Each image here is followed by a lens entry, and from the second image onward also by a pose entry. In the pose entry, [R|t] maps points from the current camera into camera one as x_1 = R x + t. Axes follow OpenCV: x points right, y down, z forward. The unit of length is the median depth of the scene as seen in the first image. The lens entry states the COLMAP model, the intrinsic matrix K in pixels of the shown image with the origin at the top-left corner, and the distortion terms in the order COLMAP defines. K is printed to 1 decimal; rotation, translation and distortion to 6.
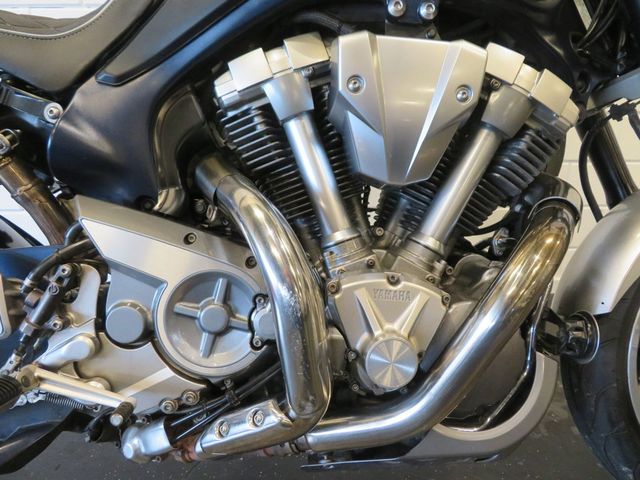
lens RADIAL K [[451.7, 0, 320.0], [0, 451.7, 240.0], [0, 0, 1]] dist [-0.002907, -0.001347]
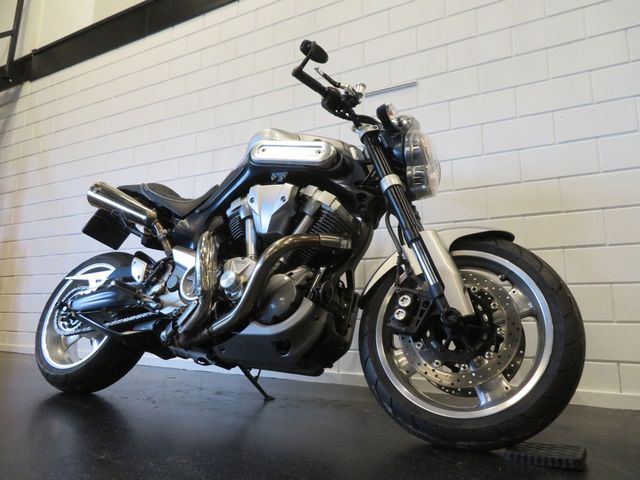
lens RADIAL K [[451.7, 0, 320.0], [0, 451.7, 240.0], [0, 0, 1]] dist [-0.002907, -0.001347]
pose [[0.863464, -0.073180, -0.499074, 1.742473], [-0.180431, 0.879143, -0.441080, 0.997558], [0.471036, 0.470905, 0.745904, -0.778676]]
